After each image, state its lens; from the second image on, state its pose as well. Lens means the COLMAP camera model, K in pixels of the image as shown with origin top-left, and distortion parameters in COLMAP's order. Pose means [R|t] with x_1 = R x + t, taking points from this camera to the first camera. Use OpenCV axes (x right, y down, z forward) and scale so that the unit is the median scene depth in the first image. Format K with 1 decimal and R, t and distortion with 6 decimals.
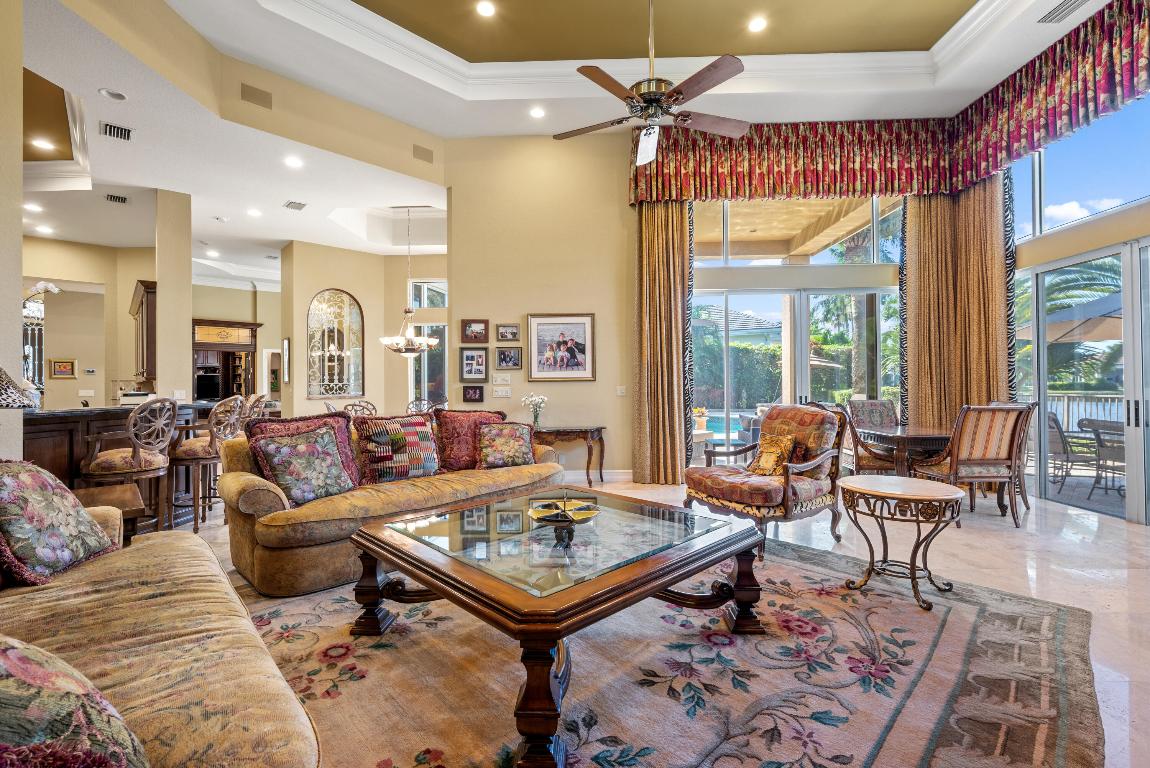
lens RADIAL K [[505.5, 0, 573.7], [0, 505.5, 380.4], [0, 0, 1]] dist [-0.000878, 0.000627]
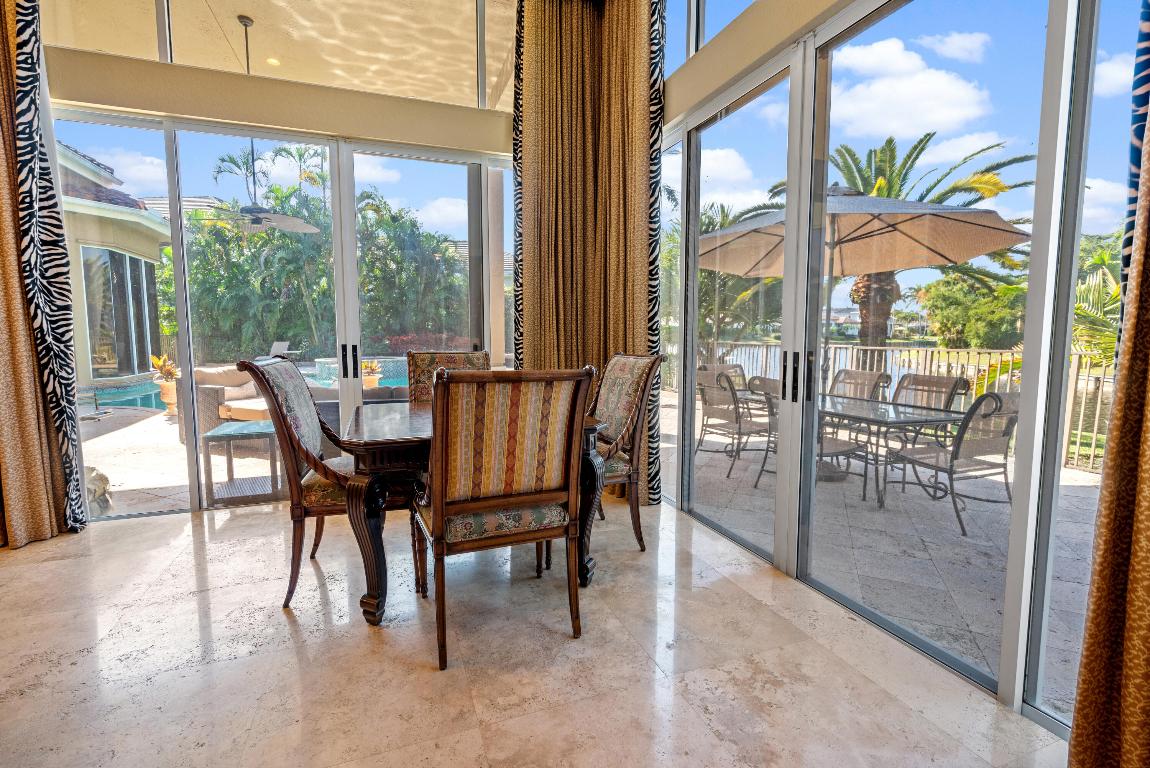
lens RADIAL K [[533.3, 0, 575.0], [0, 533.3, 384.0], [0, 0, 1]] dist [-0.000234, -0.000087]
pose [[0.923714, -0.028652, 0.382010, 0.543301], [-0.010137, 0.995022, 0.099142, 0.016208], [-0.382949, -0.095451, 0.918825, 0.454080]]
